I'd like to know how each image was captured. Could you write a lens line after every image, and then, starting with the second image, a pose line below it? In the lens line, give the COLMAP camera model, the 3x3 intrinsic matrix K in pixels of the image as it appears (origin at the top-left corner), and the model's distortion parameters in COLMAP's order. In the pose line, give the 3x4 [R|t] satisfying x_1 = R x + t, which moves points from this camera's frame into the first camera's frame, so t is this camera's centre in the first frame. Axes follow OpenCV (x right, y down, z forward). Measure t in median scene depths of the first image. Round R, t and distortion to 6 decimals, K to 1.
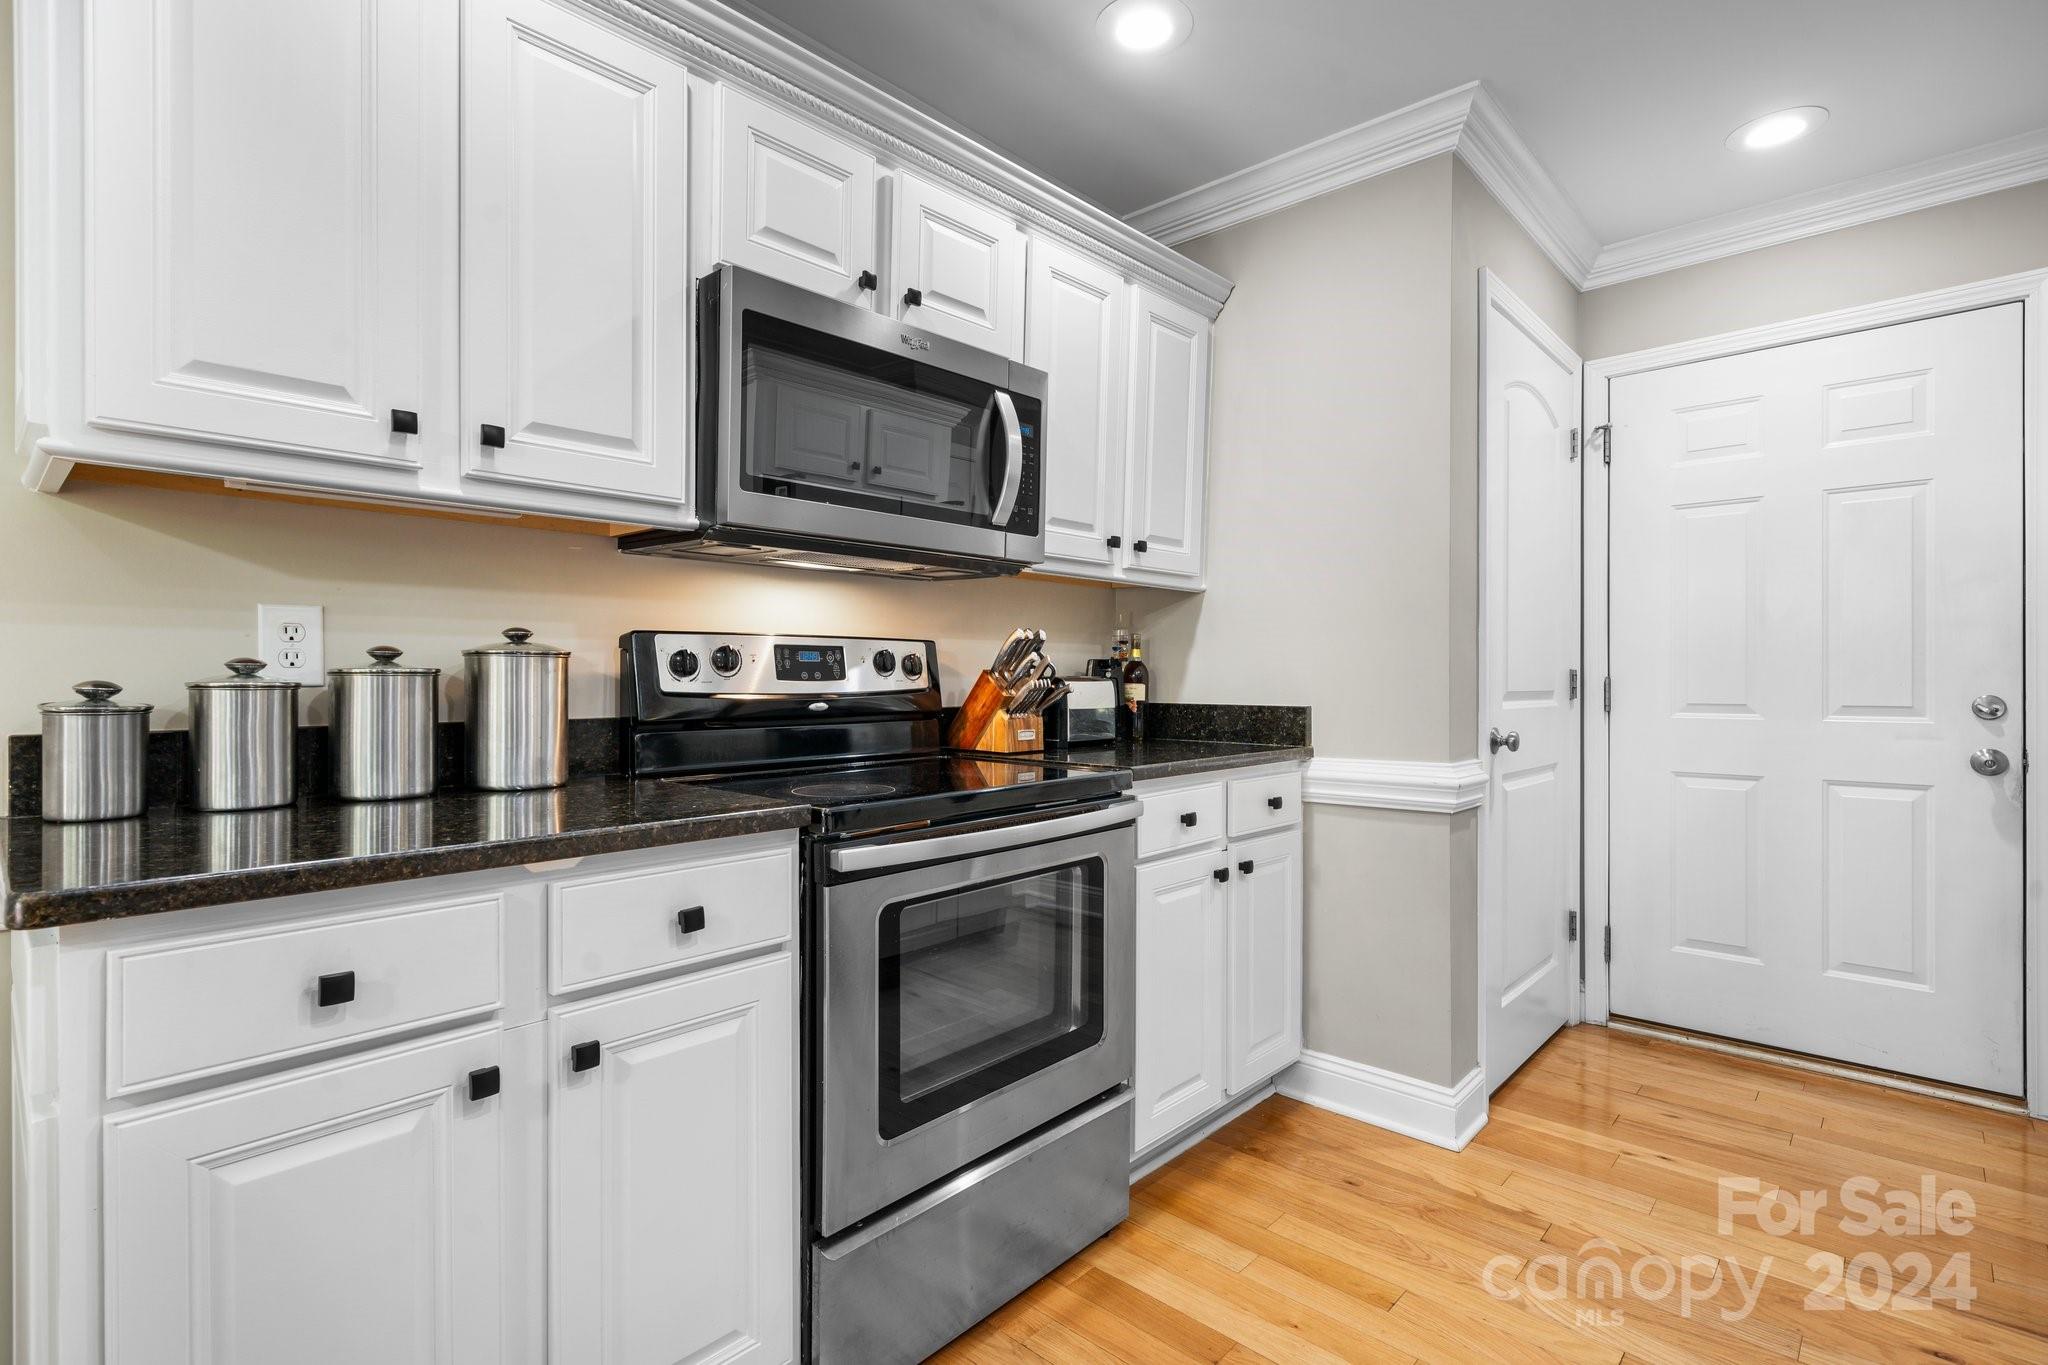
lens RADIAL K [[956.4, 0, 1013.9], [0, 956.4, 677.4], [0, 0, 1]] dist [-0.000257, -0.000952]
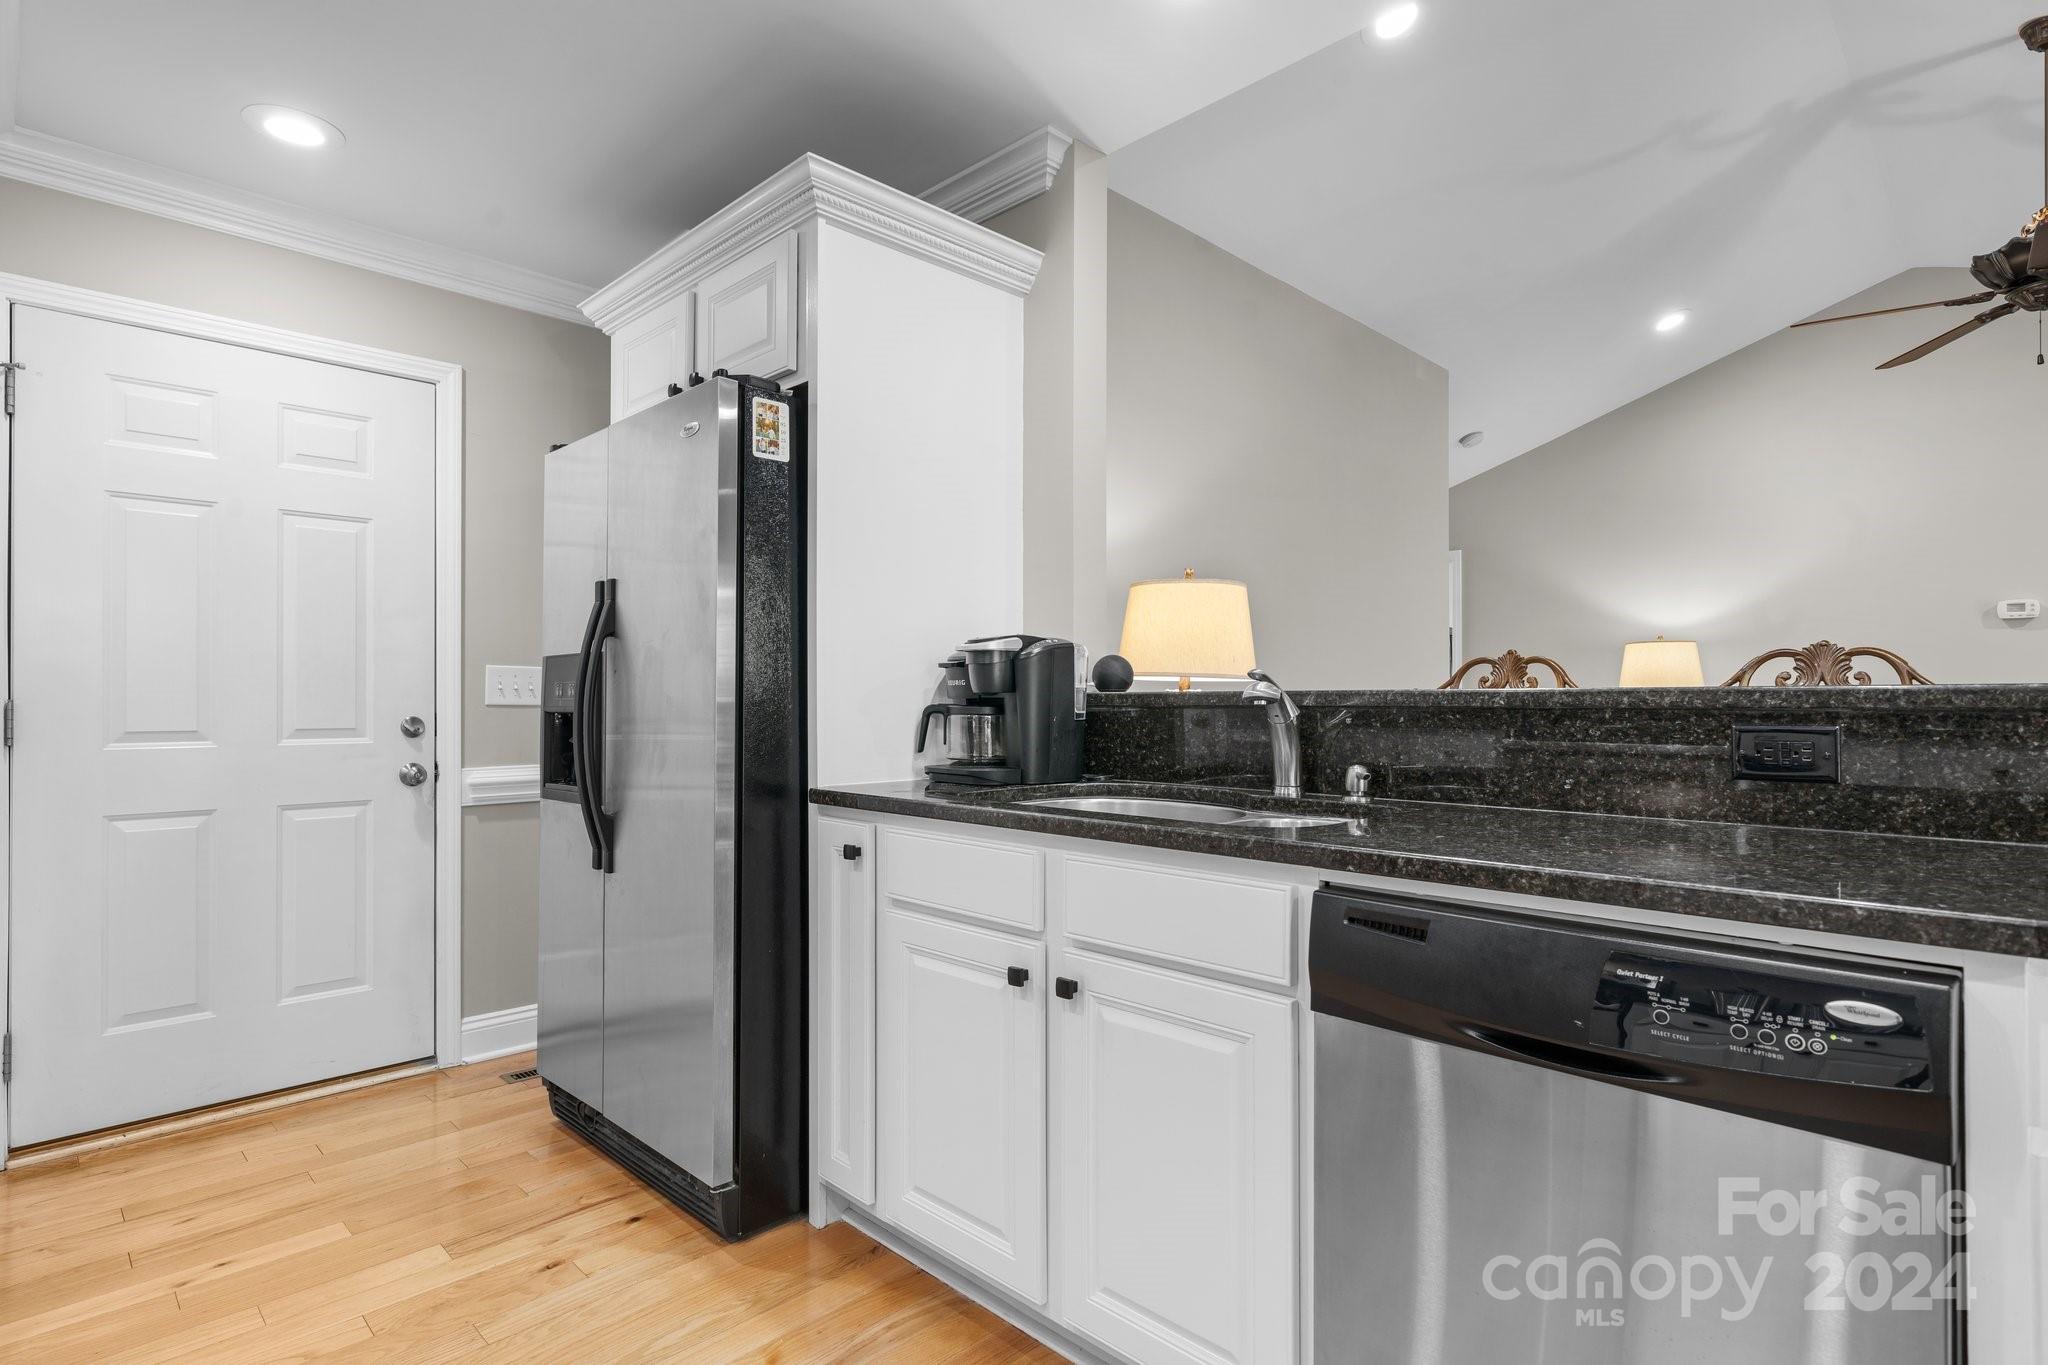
lens RADIAL K [[1024.2, 0, 995.5], [0, 1024.2, 696.1], [0, 0, 1]] dist [-0.002332, 0.000096]
pose [[0.035691, 0.008616, 0.999326, -0.210172], [-0.000405, 0.999963, -0.008607, 0.004766], [-0.999363, -0.000098, 0.035693, 0.281731]]
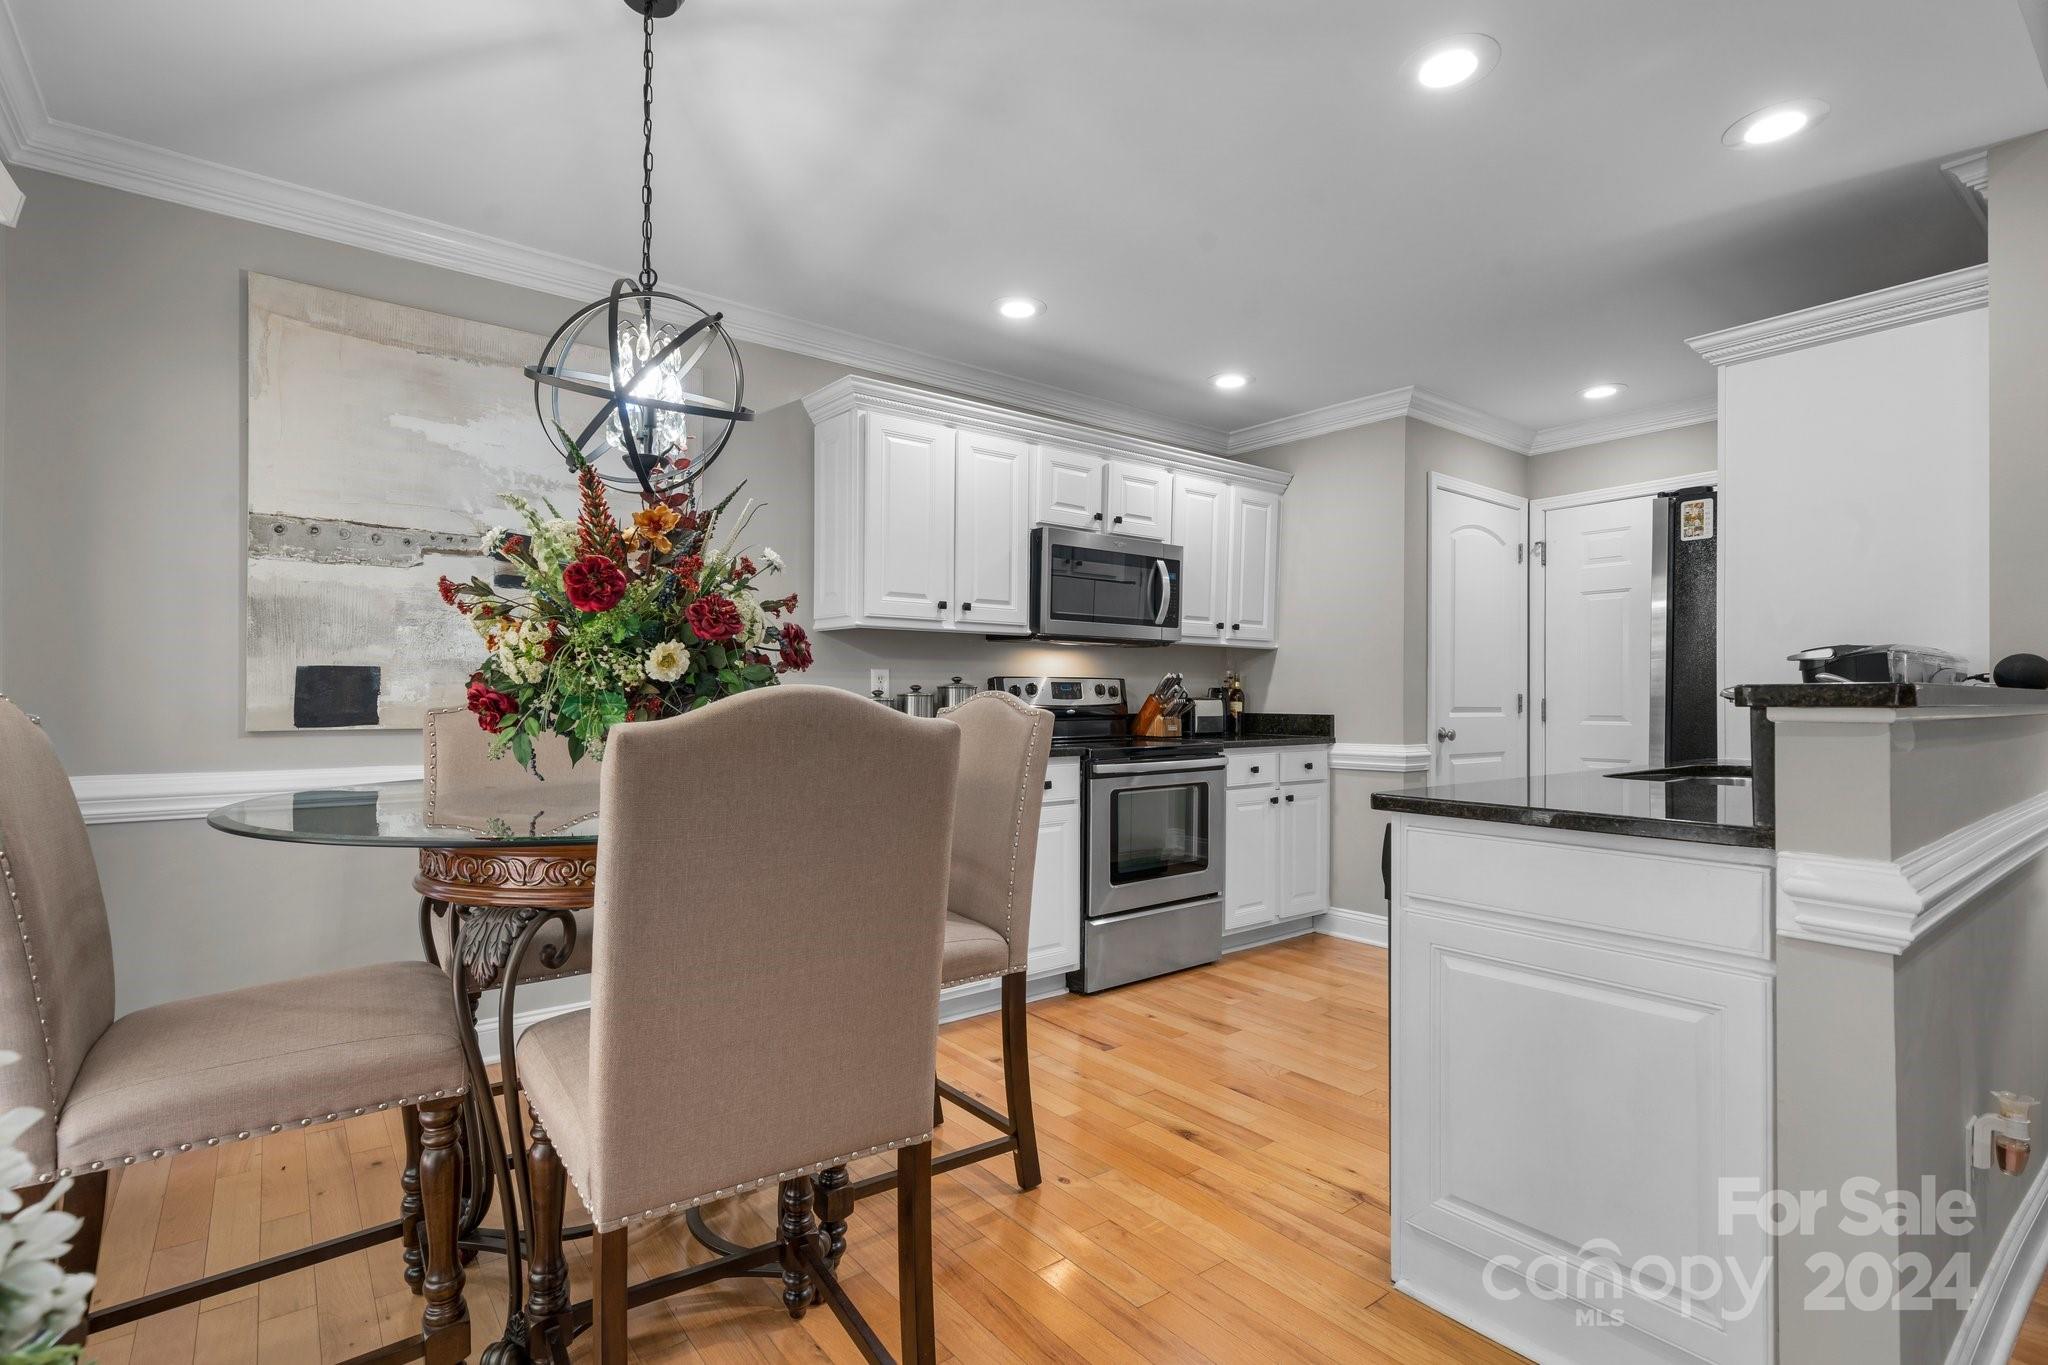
lens RADIAL K [[956.4, 0, 1018.2], [0, 956.4, 692.7], [0, 0, 1]] dist [-0.000257, -0.000952]
pose [[0.987867, 0.001269, -0.155298, 0.005452], [-0.002331, 0.999975, -0.006657, 0.002853], [0.155286, 0.006938, 0.987845, -0.988365]]
